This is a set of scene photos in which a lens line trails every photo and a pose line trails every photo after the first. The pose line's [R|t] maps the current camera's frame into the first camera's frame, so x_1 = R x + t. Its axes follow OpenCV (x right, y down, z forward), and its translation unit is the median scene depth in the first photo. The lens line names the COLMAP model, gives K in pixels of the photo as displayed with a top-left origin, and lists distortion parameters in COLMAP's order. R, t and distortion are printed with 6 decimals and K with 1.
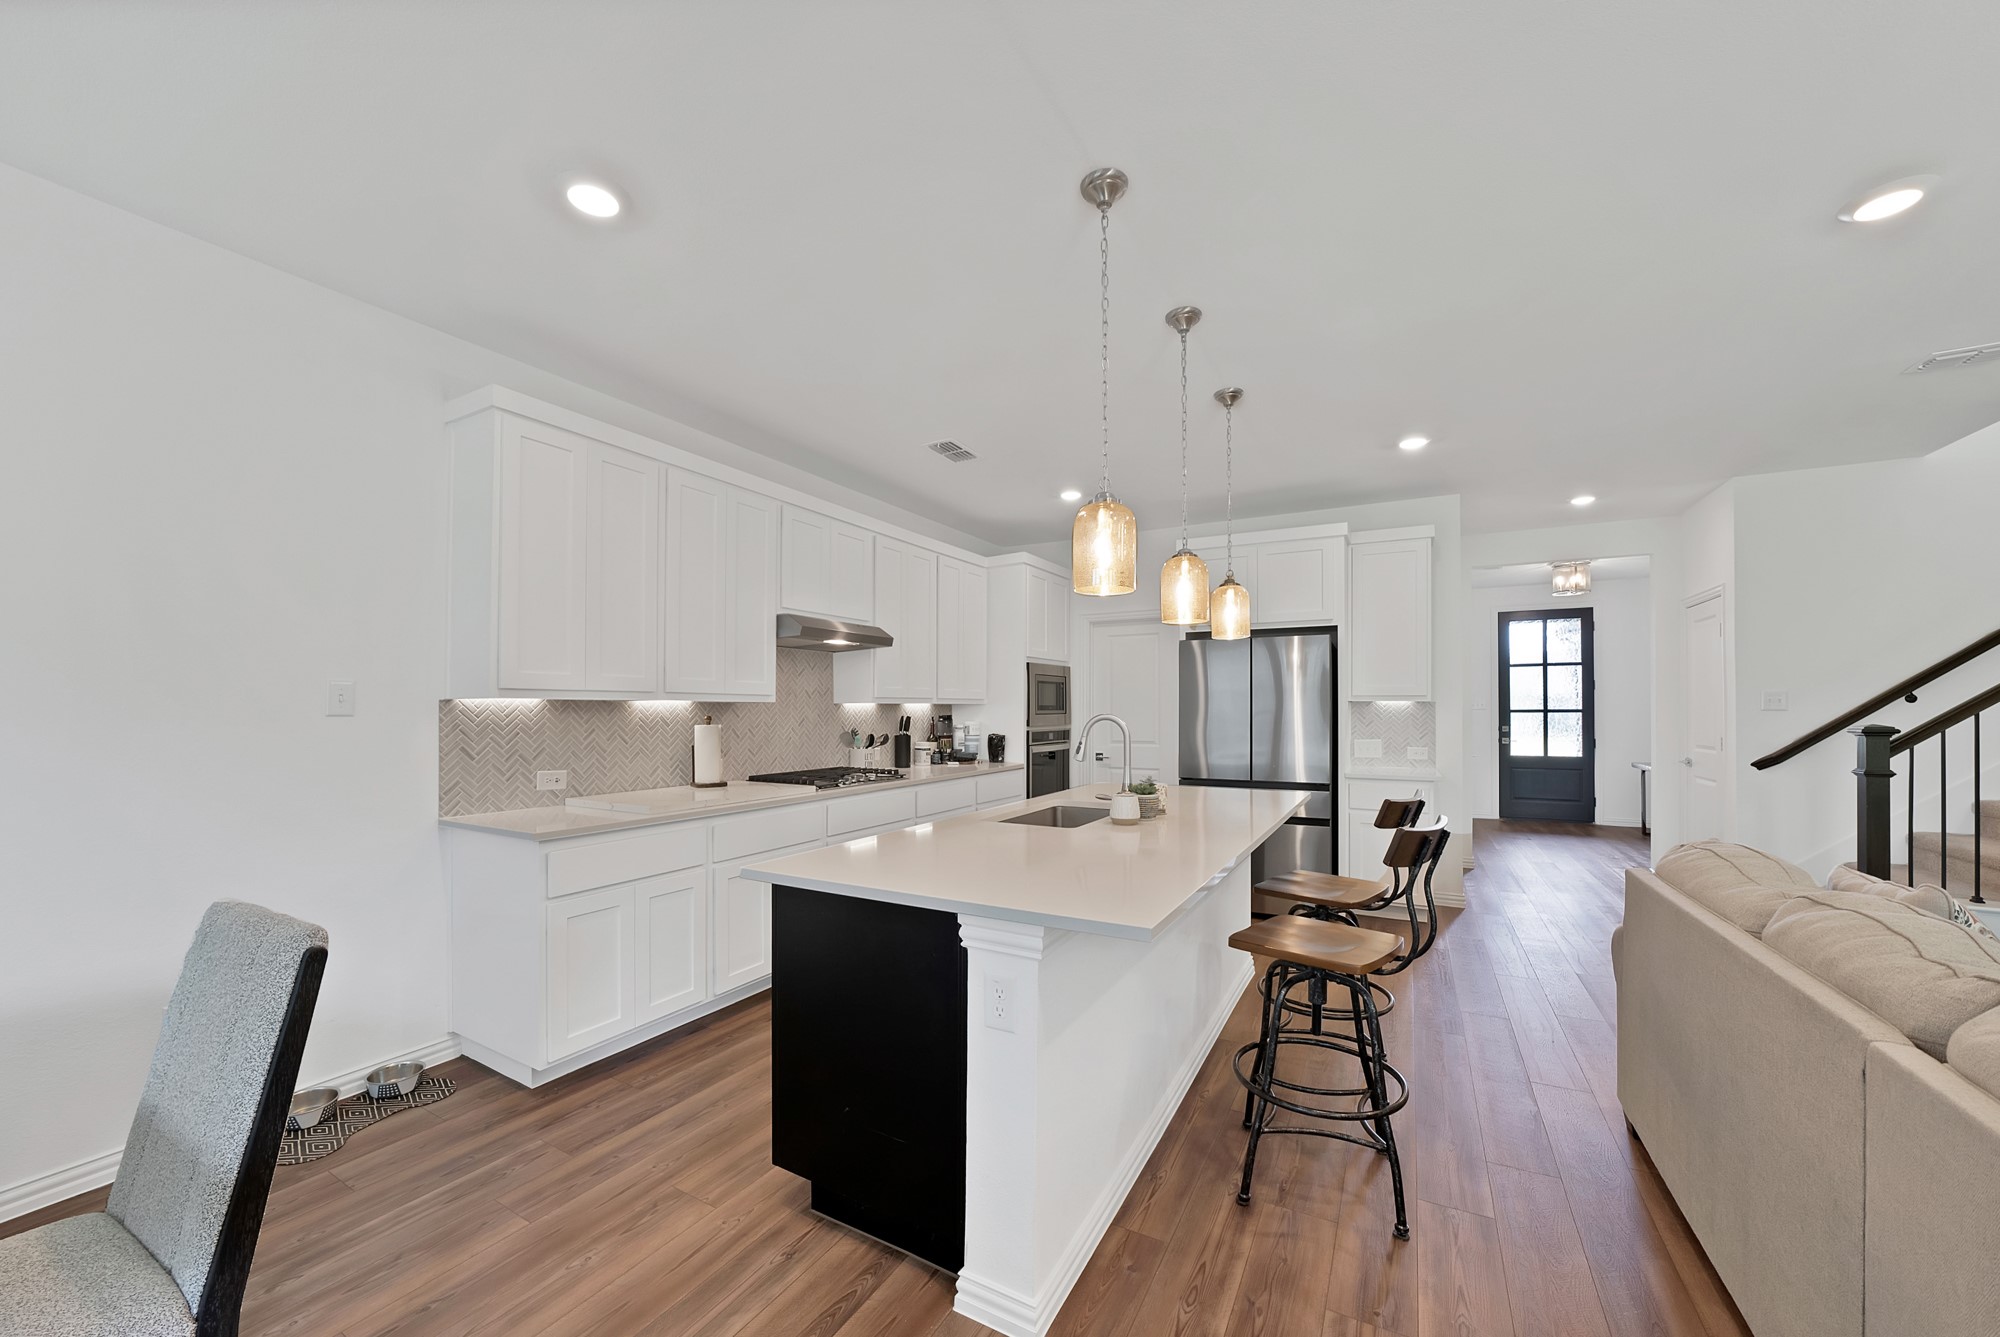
lens RADIAL K [[744.0, 0, 984.9], [0, 744.0, 699.6], [0, 0, 1]] dist [-0.018107, -0.000010]
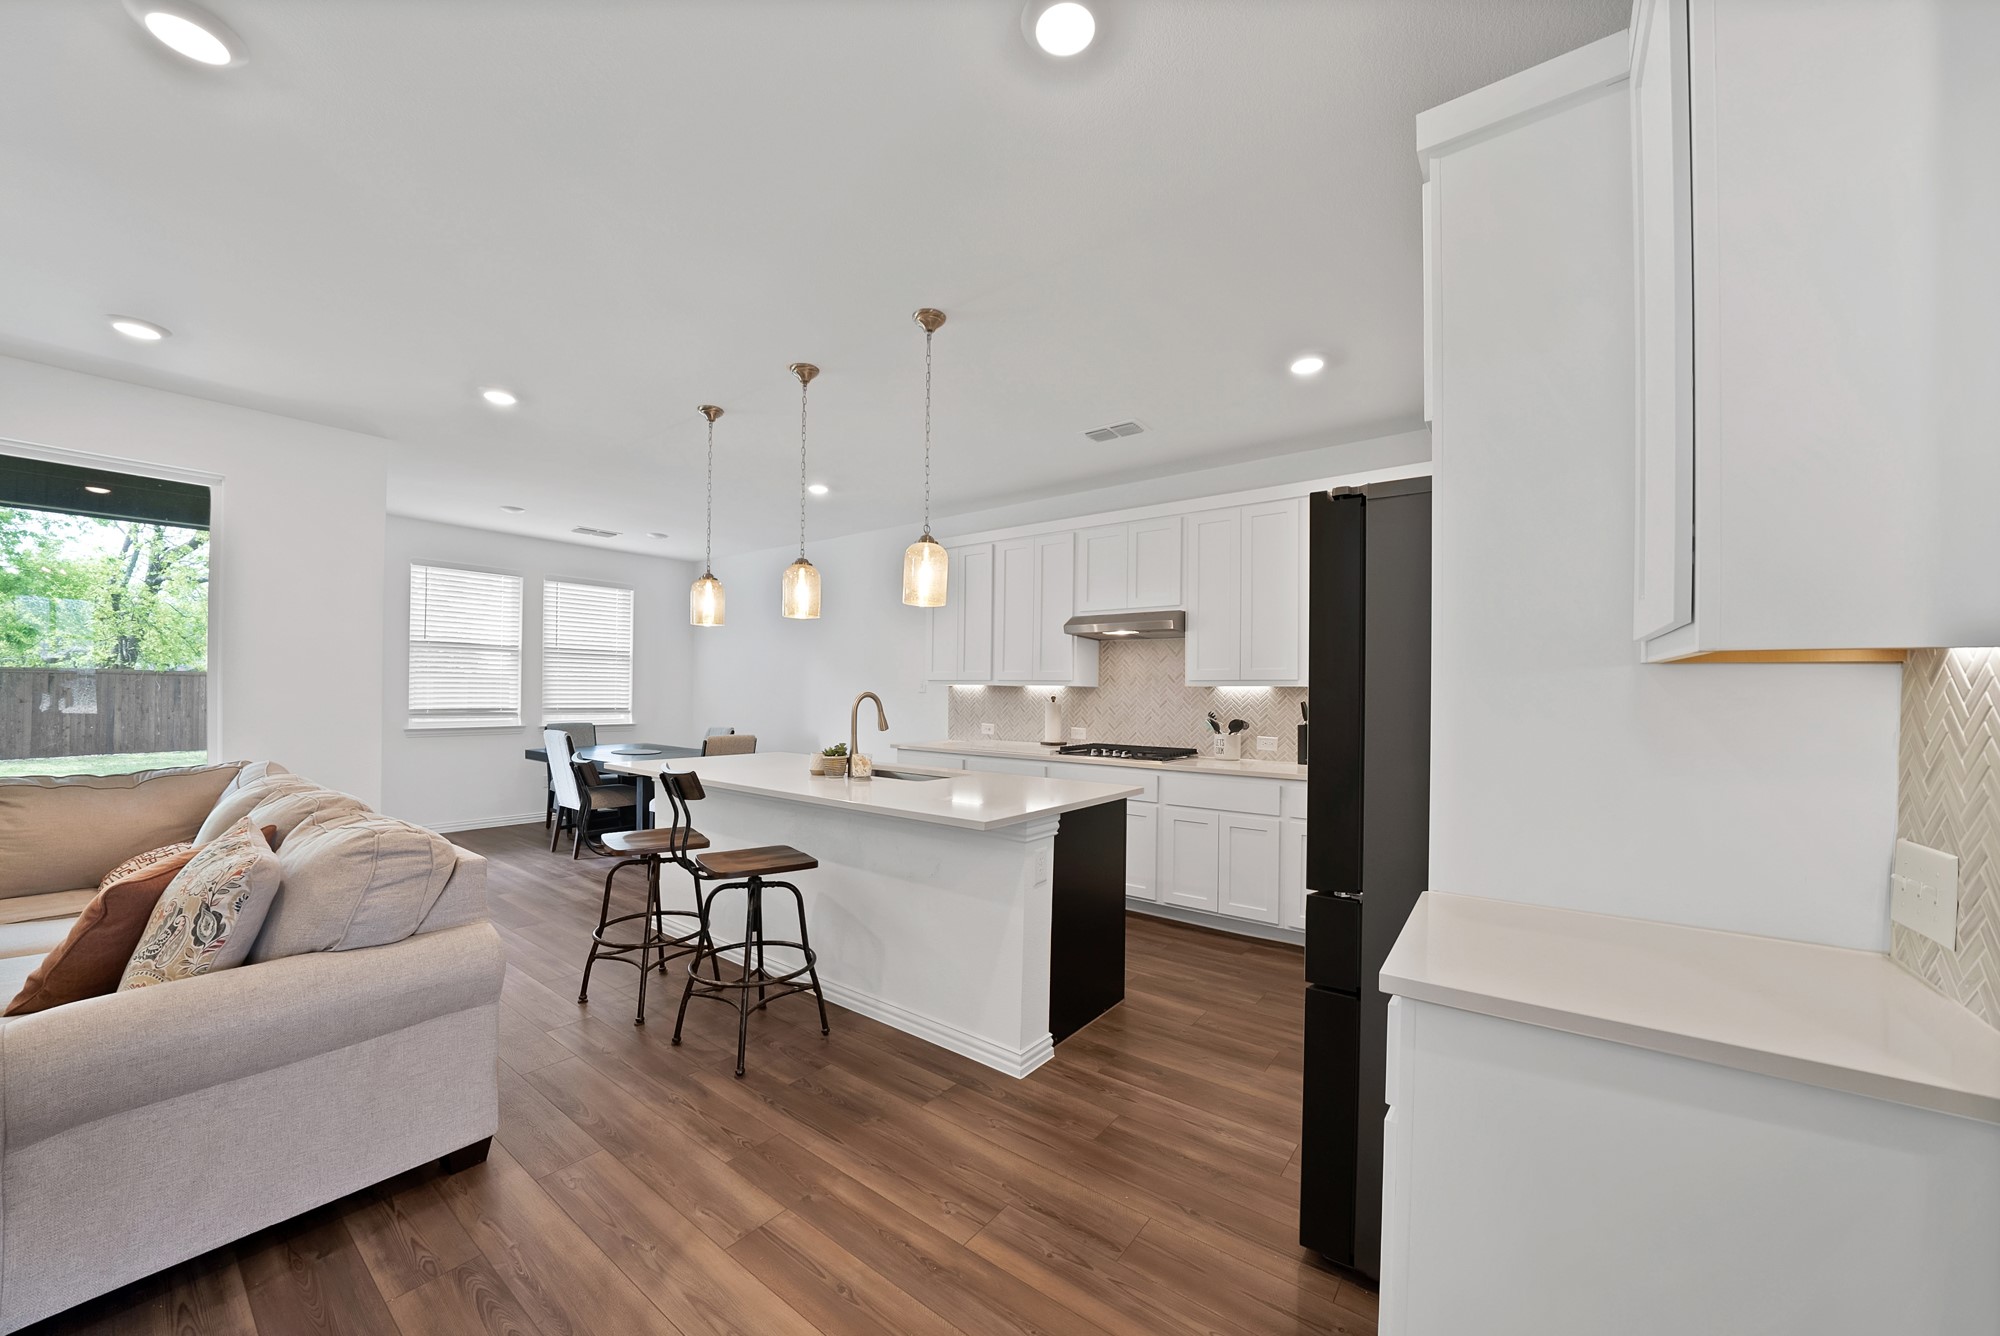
lens RADIAL K [[718.3, 0, 1004.9], [0, 718.3, 694.1], [0, 0, 1]] dist [-0.025130, 0.000088]
pose [[-0.120562, 0.001568, -0.992705, 1.032889], [0.001657, 0.999998, 0.001379, 0.016237], [0.992704, -0.001478, -0.120564, 1.079624]]
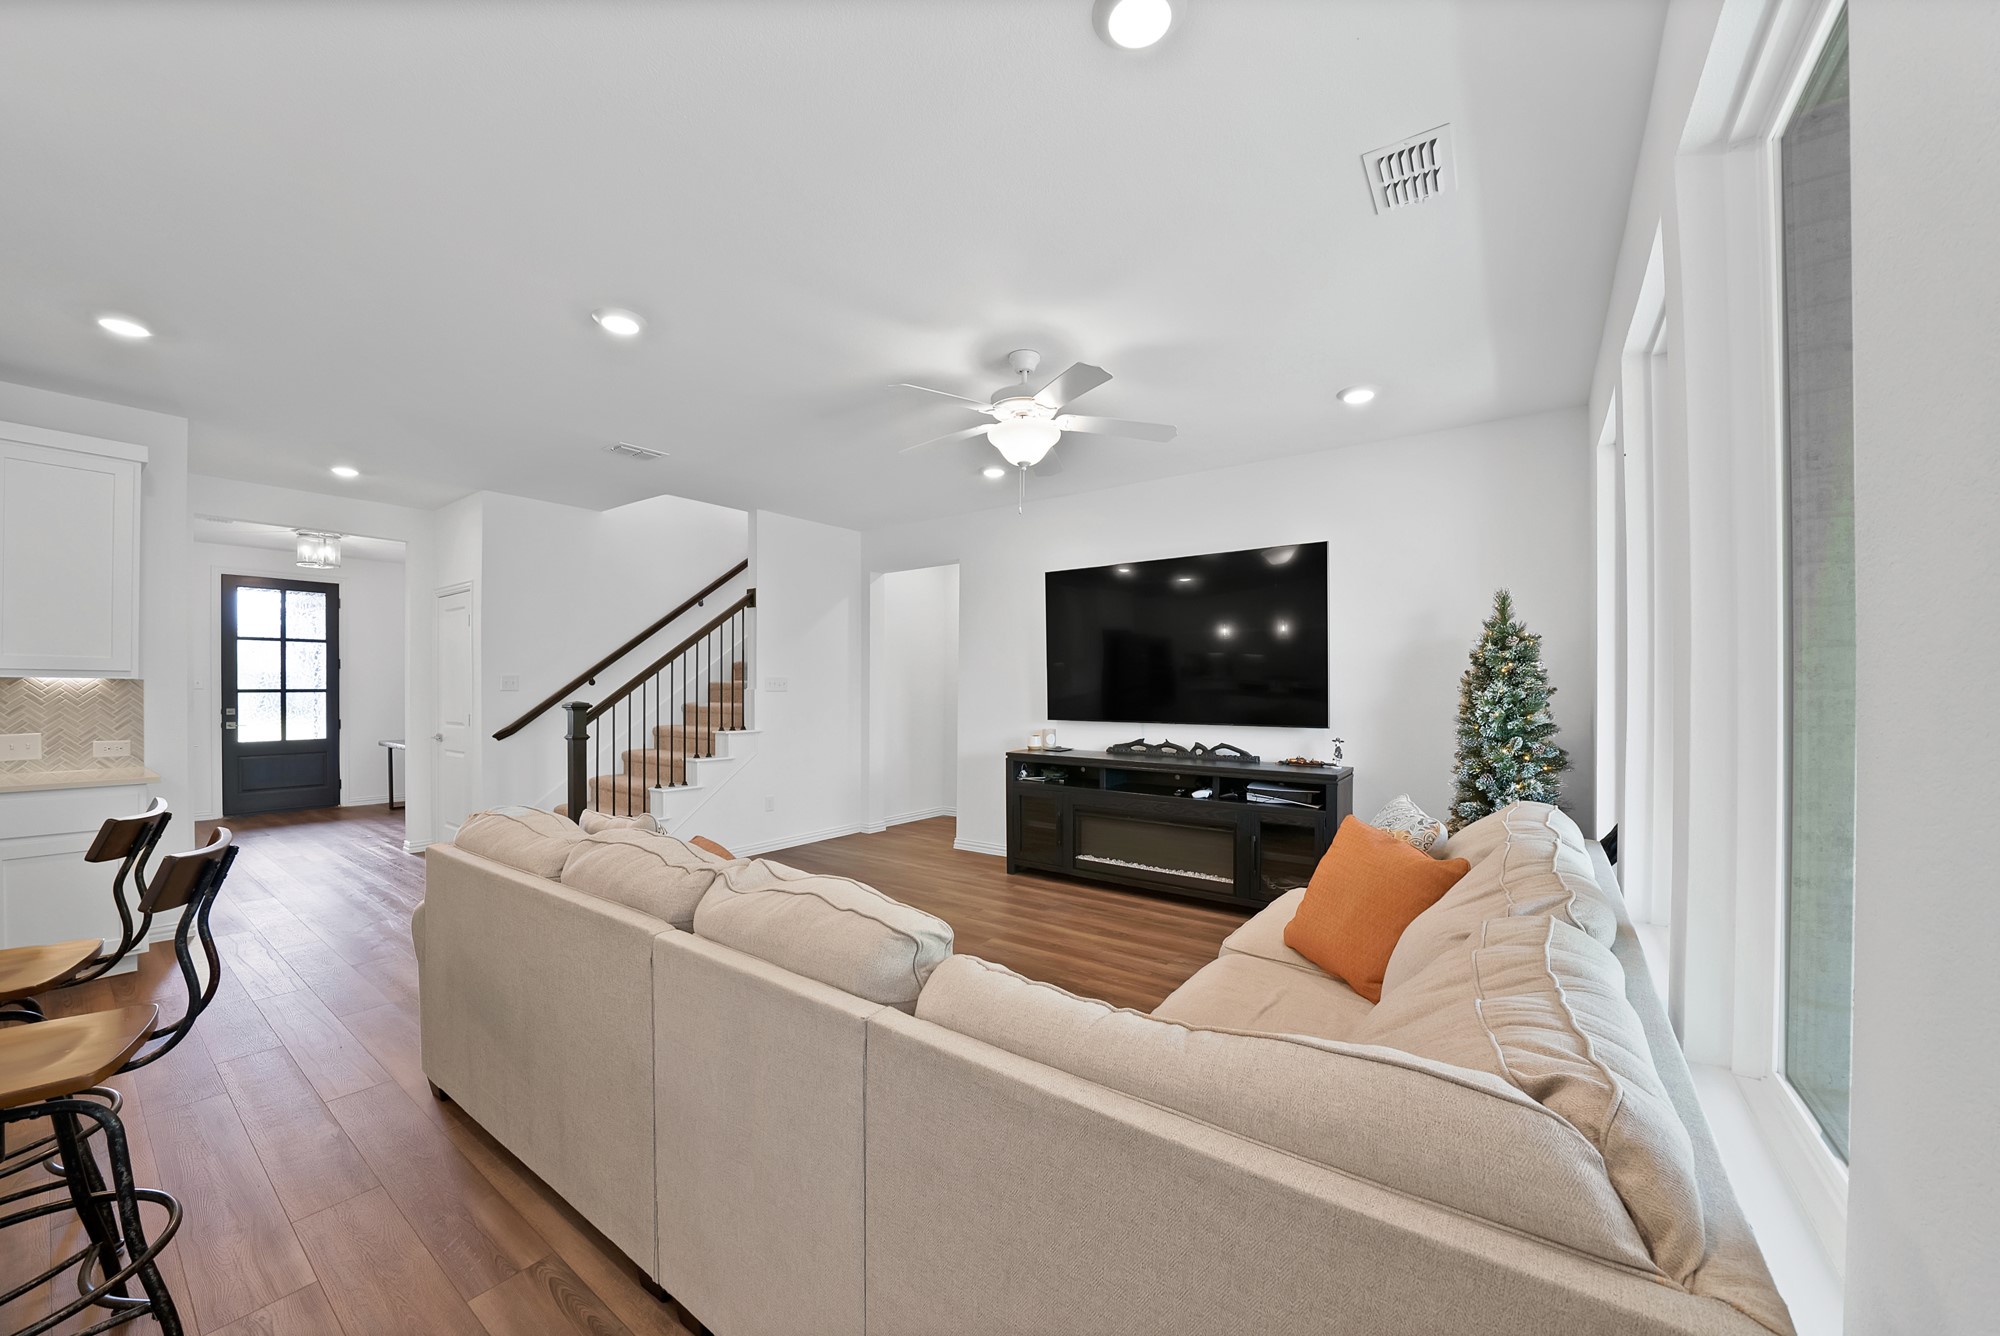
lens RADIAL K [[726.7, 0, 992.9], [0, 726.7, 694.5], [0, 0, 1]] dist [-0.026085, 0.003983]
pose [[0.116574, -0.006996, 0.993157, -0.018355], [-0.015031, 0.999848, 0.008807, -0.001985], [-0.993068, -0.015955, 0.116452, 0.067418]]
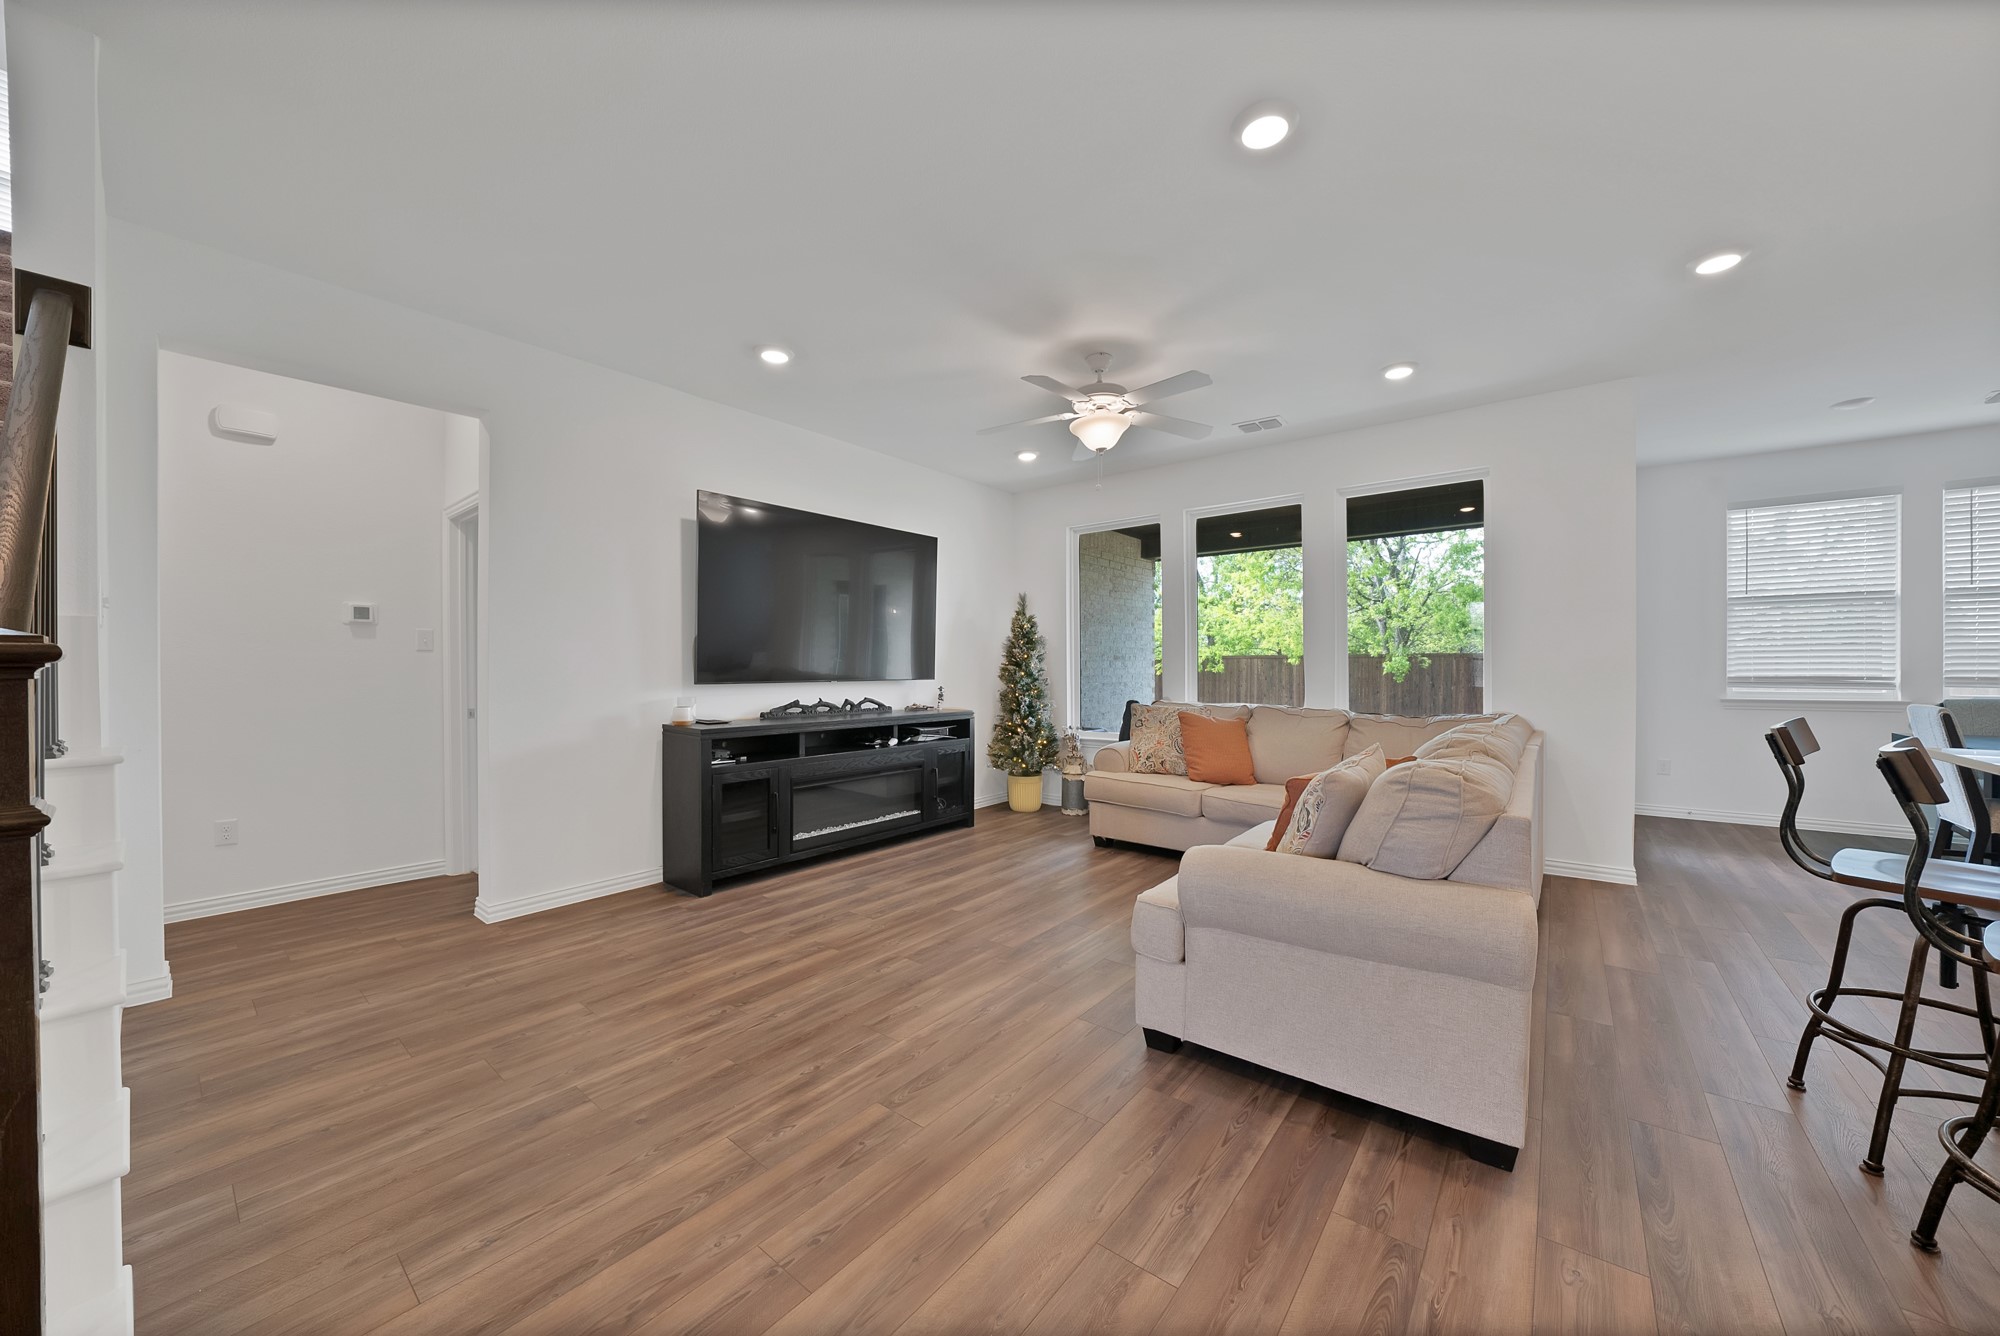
lens RADIAL K [[714.2, 0, 1003.7], [0, 714.2, 672.9], [0, 0, 1]] dist [-0.026551, 0.002982]
pose [[-0.989112, 0.003456, 0.147123, 0.810233], [0.002380, 0.999969, -0.007494, 0.051033], [-0.147145, -0.007063, -0.989090, 1.118008]]
